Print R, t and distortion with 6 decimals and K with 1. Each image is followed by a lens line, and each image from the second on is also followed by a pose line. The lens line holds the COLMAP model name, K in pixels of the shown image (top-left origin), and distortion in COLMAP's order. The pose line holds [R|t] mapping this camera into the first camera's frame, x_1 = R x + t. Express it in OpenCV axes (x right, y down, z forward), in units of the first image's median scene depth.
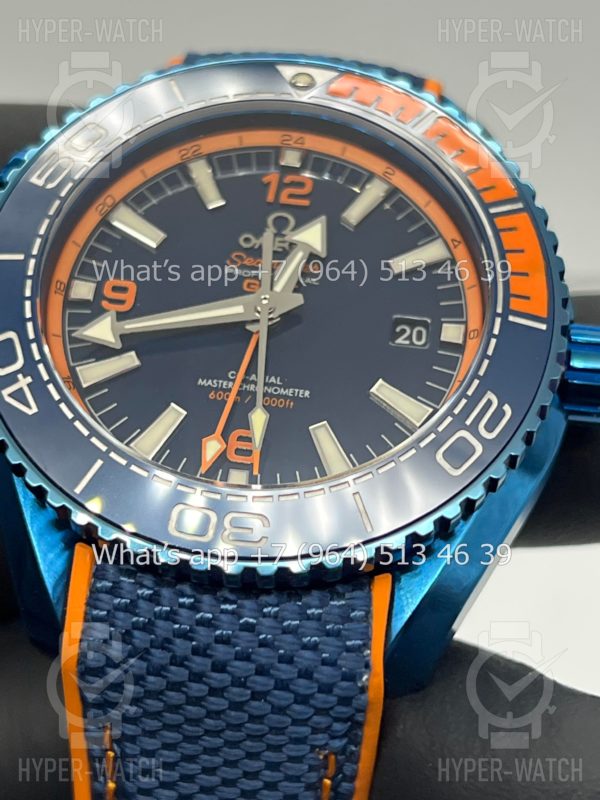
lens RADIAL K [[1868.2, 0, 298.9], [0, 1868.2, 401.2], [0, 0, 1]] dist [0.108237, 0.000000]
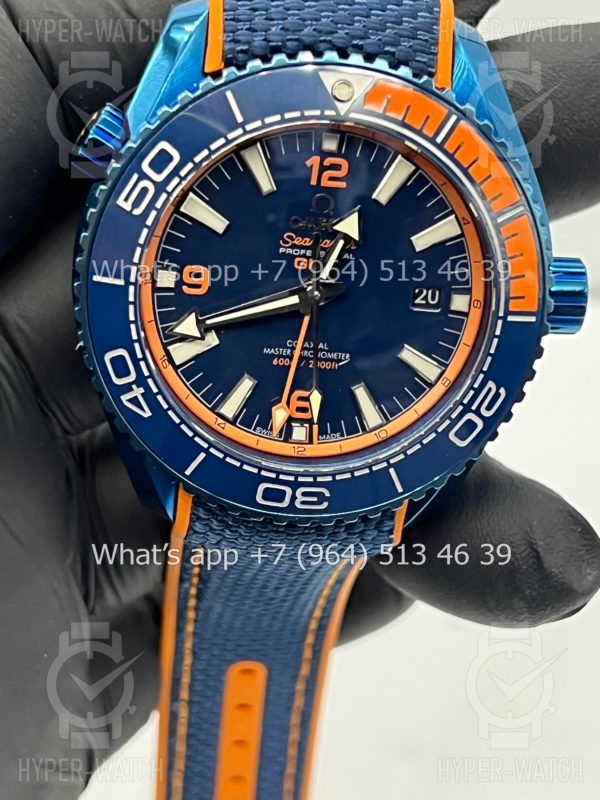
lens RADIAL K [[1868.2, 0, 301.9], [0, 1868.2, 401.6], [0, 0, 1]] dist [0.108237, 0.000000]
pose [[0.994424, -0.059120, 0.087325, -0.142826], [-0.015826, 0.735036, 0.677843, -0.860940], [-0.104262, -0.675446, 0.730002, 0.033171]]
